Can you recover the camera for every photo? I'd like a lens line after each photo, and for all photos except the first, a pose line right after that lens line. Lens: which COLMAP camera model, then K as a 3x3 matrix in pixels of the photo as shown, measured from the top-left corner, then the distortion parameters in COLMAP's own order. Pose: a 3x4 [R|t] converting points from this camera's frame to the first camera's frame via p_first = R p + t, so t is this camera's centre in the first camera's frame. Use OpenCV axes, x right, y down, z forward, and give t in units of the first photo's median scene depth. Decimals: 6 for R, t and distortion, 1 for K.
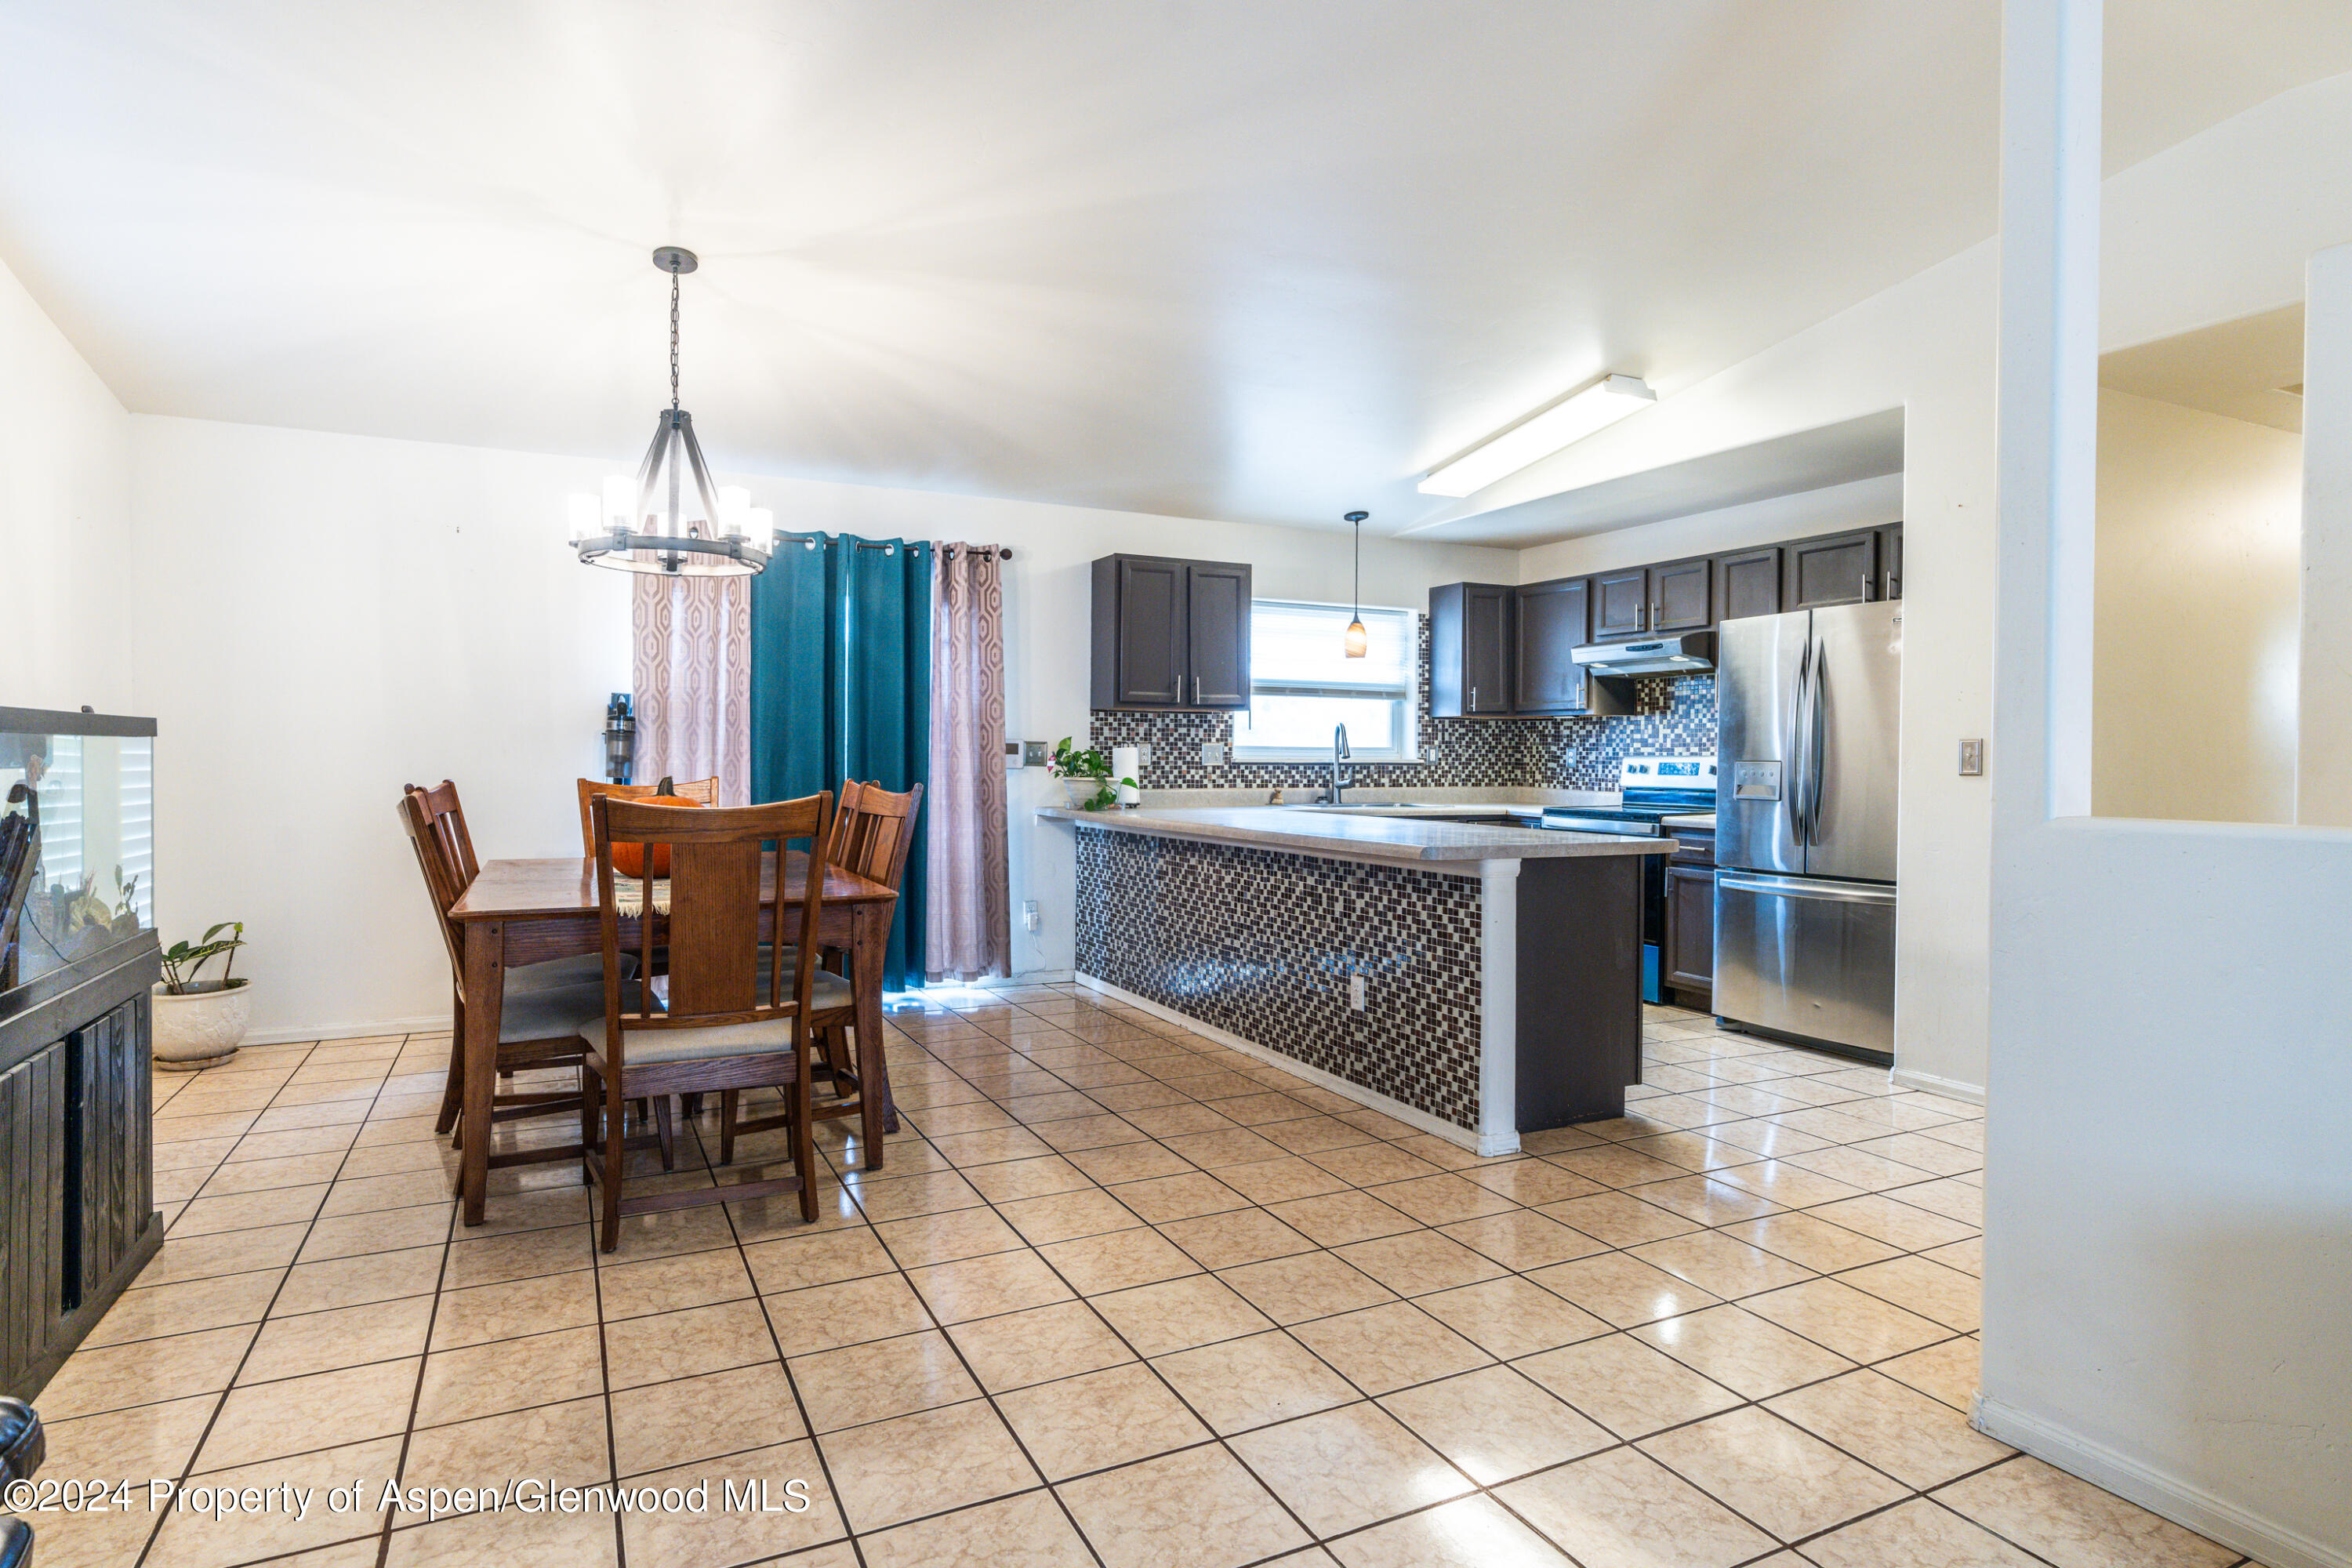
lens RADIAL K [[1258.3, 0, 1097.7], [0, 1258.3, 771.3], [0, 0, 1]] dist [0.000624, 0.000326]
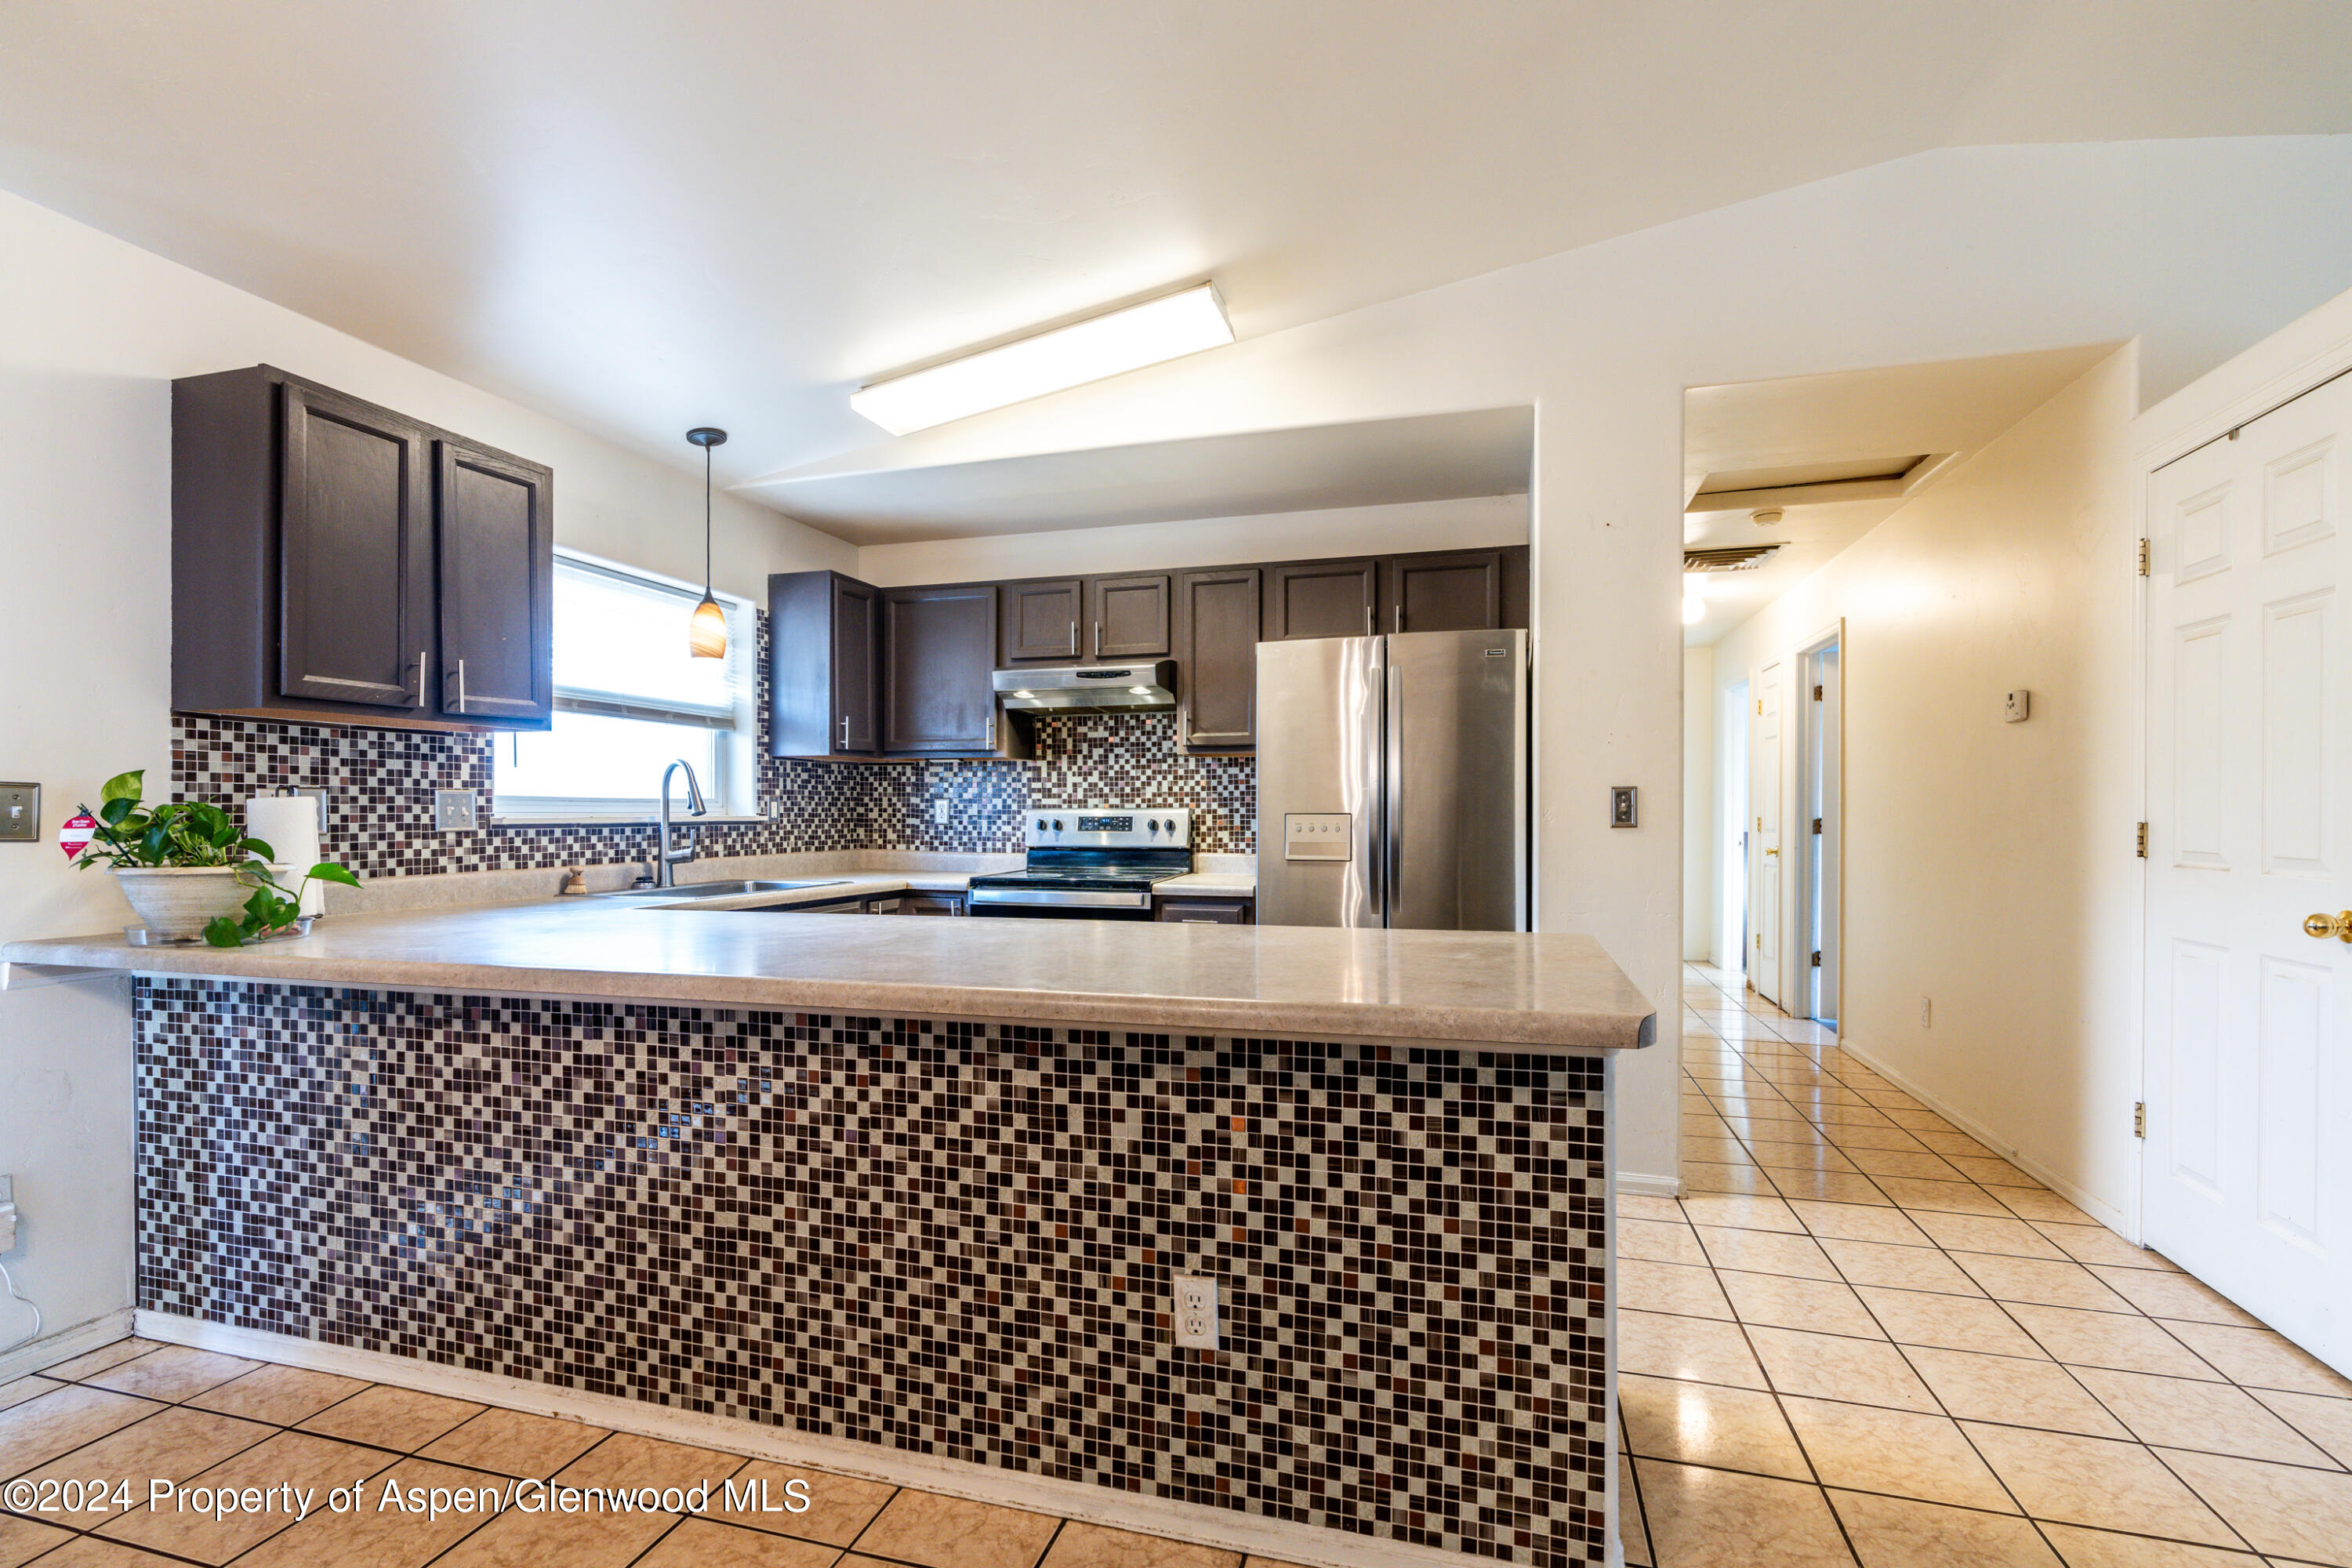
lens RADIAL K [[1101.6, 0, 1157.7], [0, 1101.6, 814.6], [0, 0, 1]] dist [-0.003161, 0.000343]
pose [[0.650034, -0.009420, 0.759847, -0.079313], [0.015643, 0.999877, -0.000987, -0.007168], [-0.759744, 0.012528, 0.650102, 0.508570]]
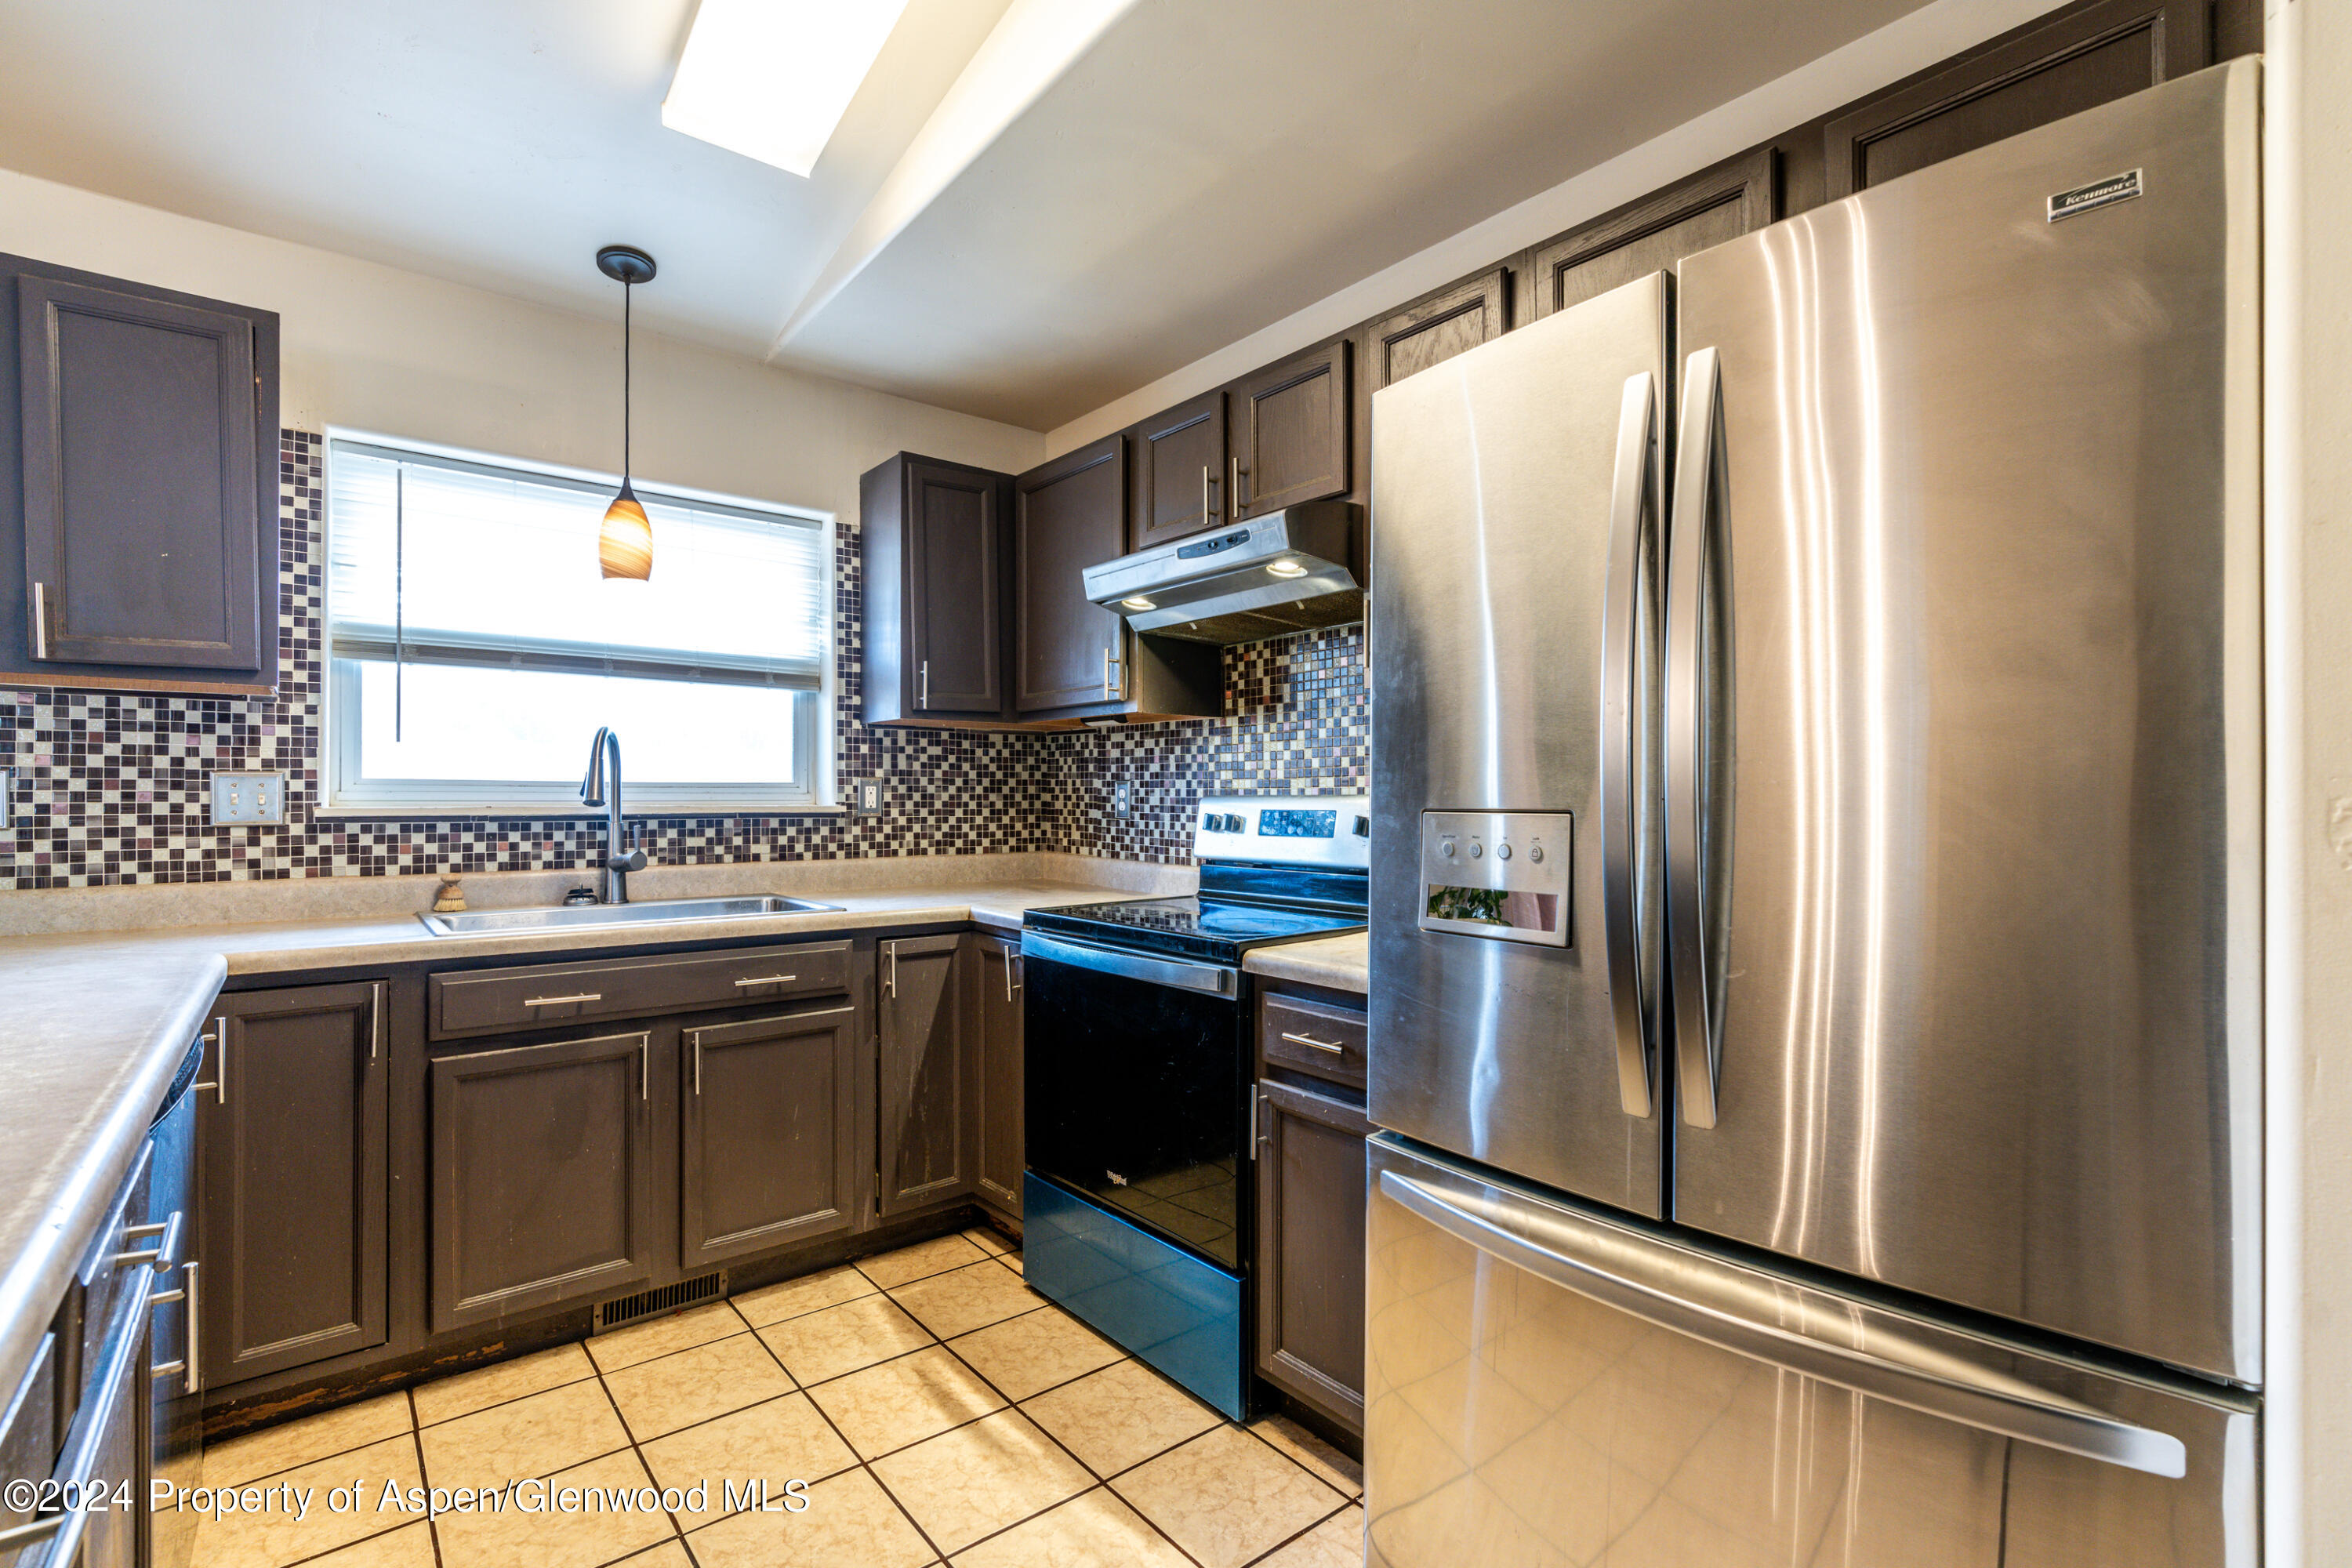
lens RADIAL K [[1069.2, 0, 1162.2], [0, 1069.2, 794.4], [0, 0, 1]] dist [0.000649, 0.001789]
pose [[0.965193, -0.005171, 0.261488, 0.316480], [0.009240, 0.999855, -0.014334, -0.007708], [-0.261376, 0.016251, 0.965100, 0.642200]]
